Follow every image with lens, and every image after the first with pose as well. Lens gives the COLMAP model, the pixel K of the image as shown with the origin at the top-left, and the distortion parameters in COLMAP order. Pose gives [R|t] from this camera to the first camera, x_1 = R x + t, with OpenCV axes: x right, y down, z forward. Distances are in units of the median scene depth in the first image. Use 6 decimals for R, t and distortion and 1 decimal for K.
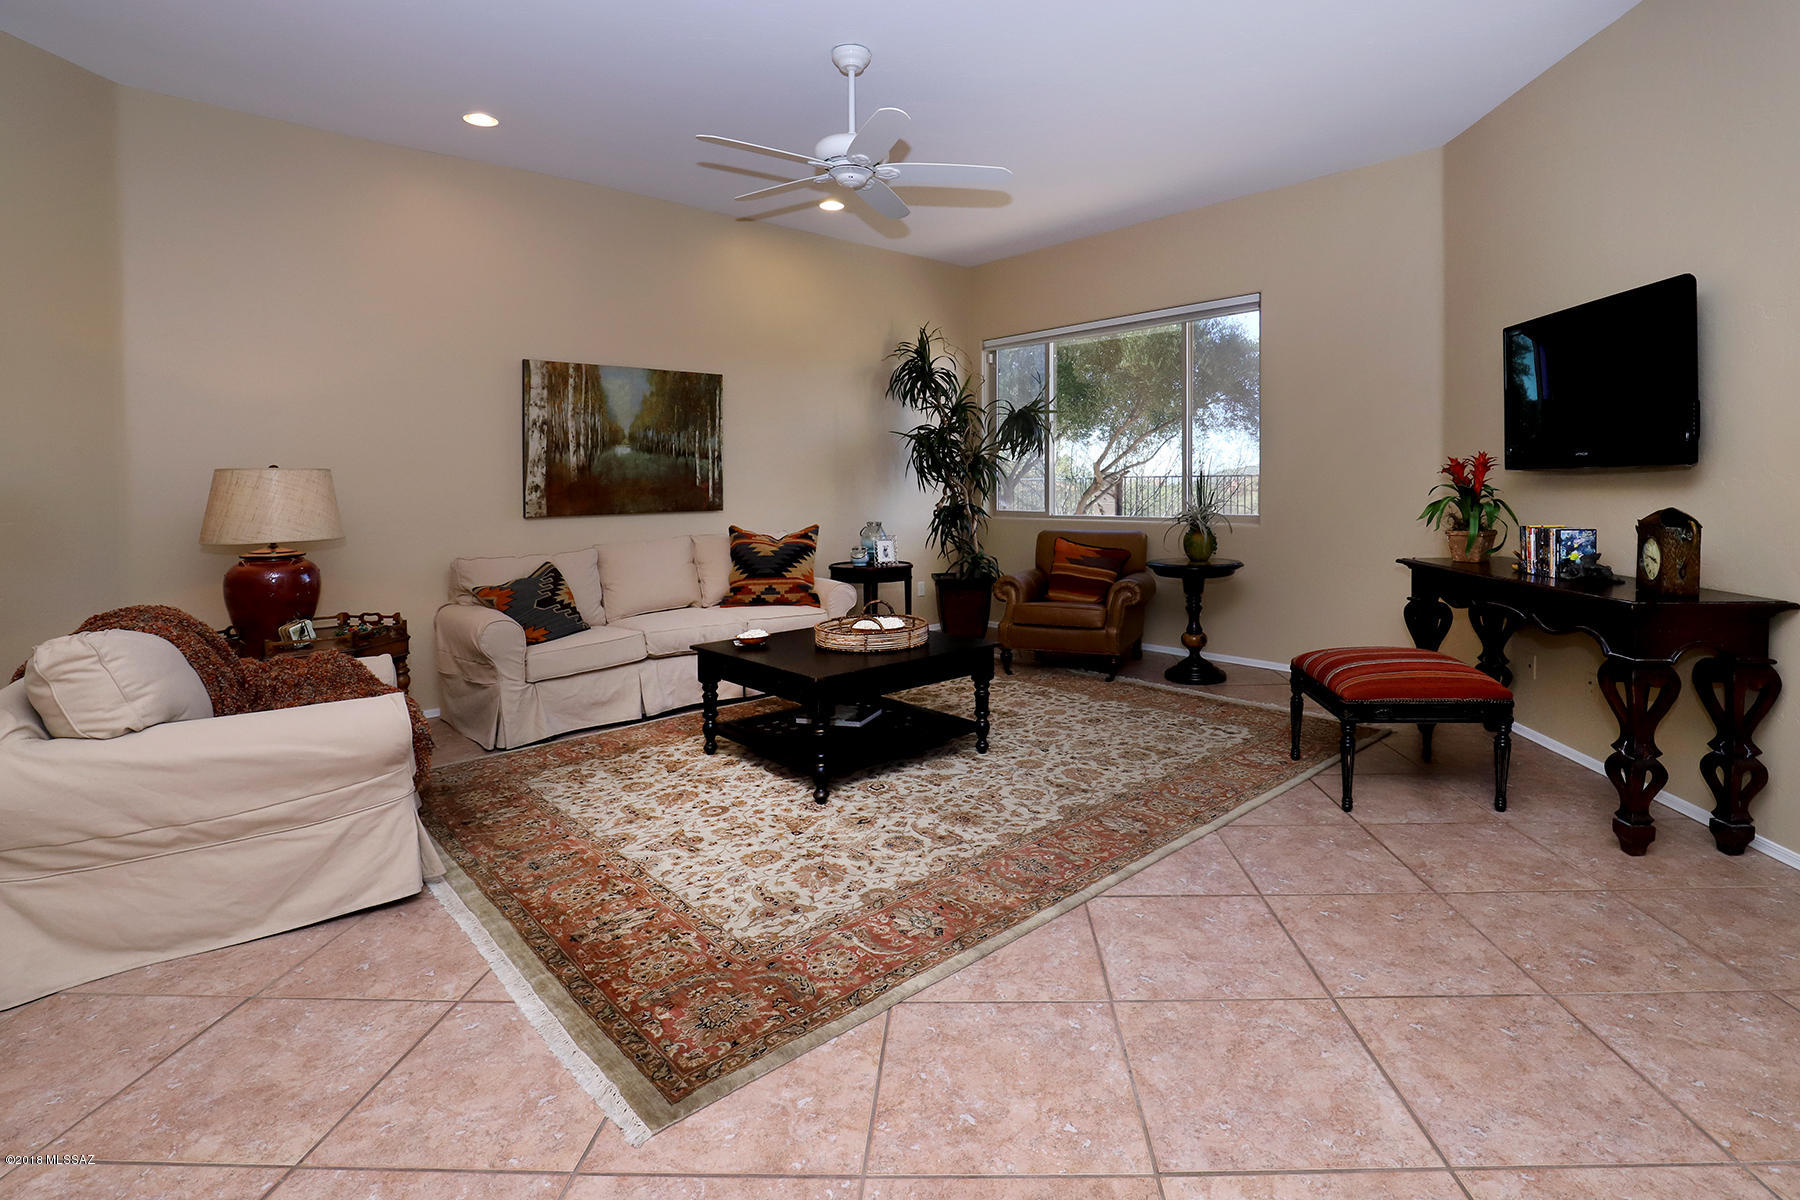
lens RADIAL K [[902.6, 0, 892.7], [0, 902.6, 506.6], [0, 0, 1]] dist [-0.026453, -0.000132]
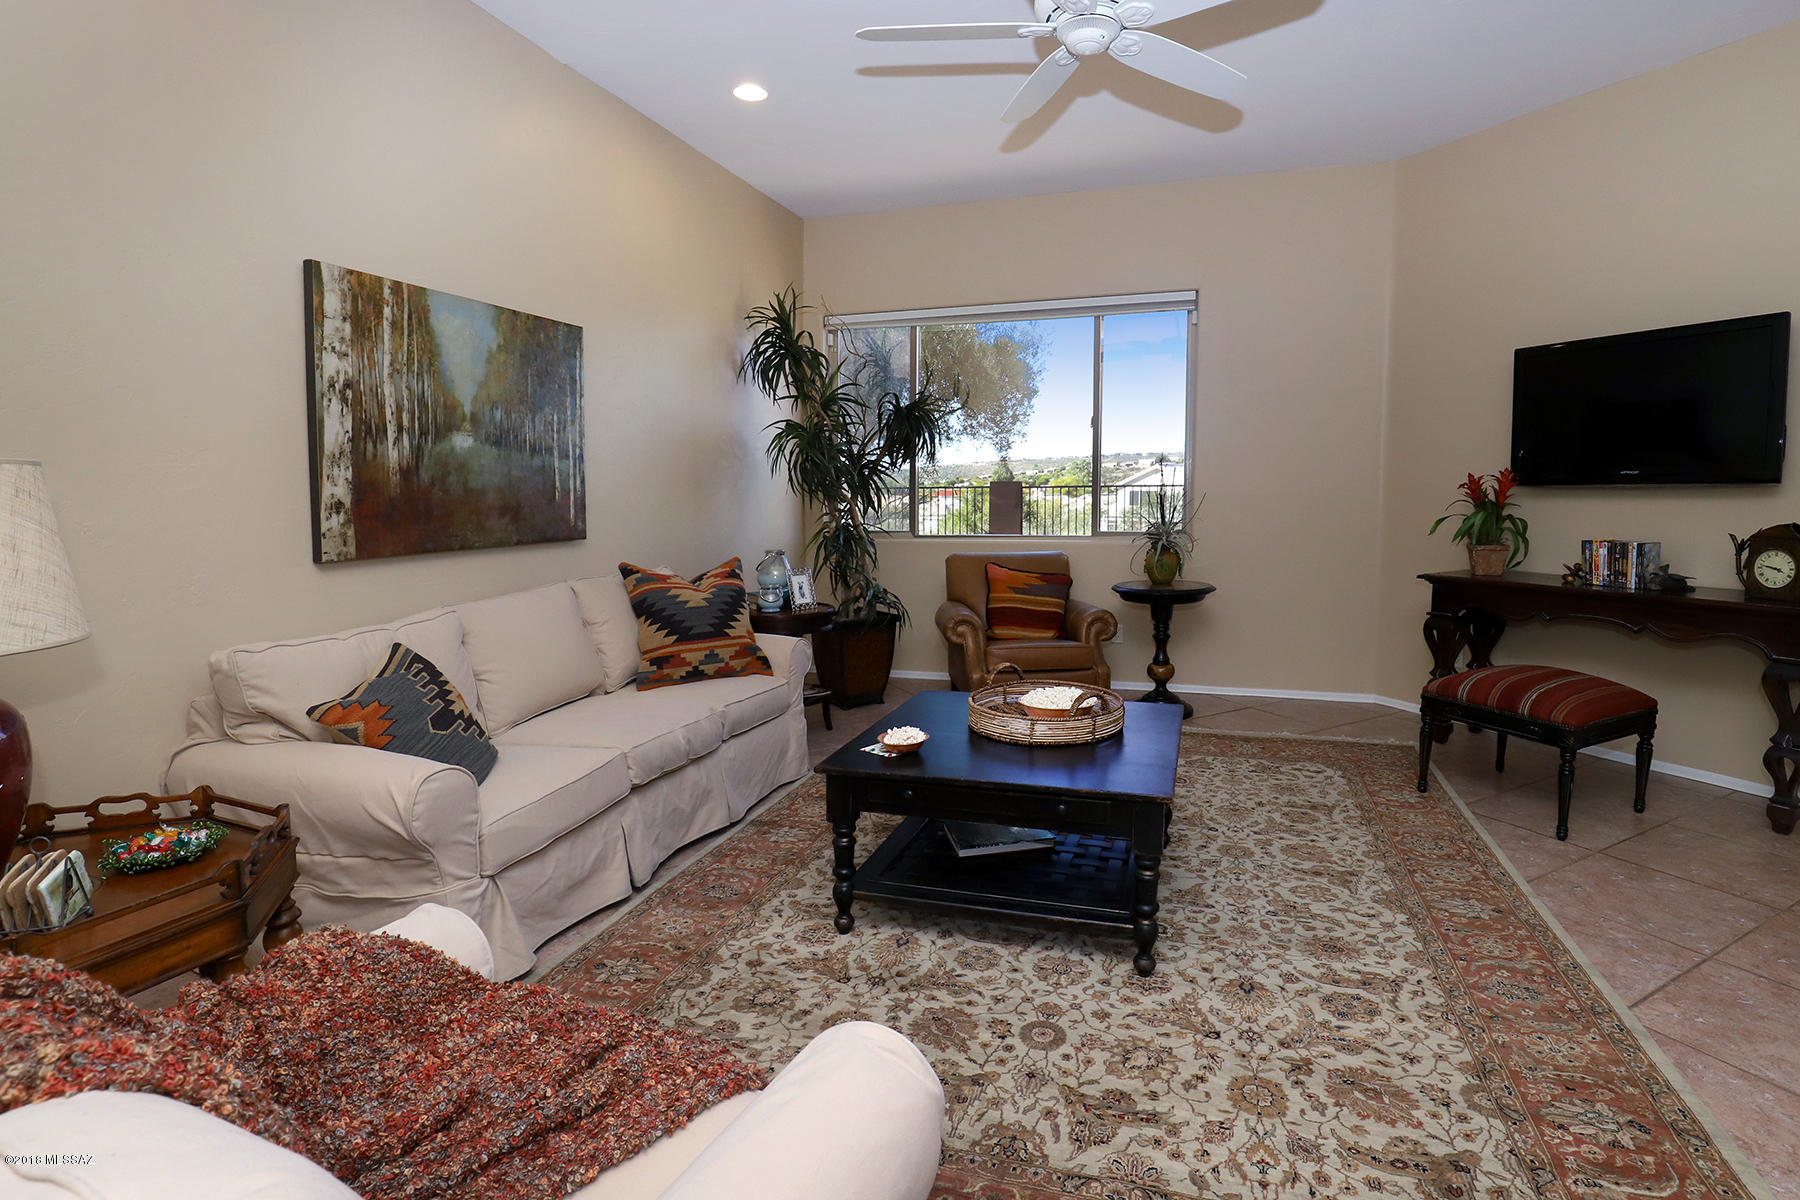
lens RADIAL K [[934.1, 0, 738.7], [0, 934.1, 570.4], [0, 0, 1]] dist [-0.029612, -0.000379]
pose [[0.858234, -0.040461, 0.511661, -0.470150], [0.012689, 0.998256, 0.057656, -0.011483], [-0.513101, -0.042990, 0.857251, 0.395955]]
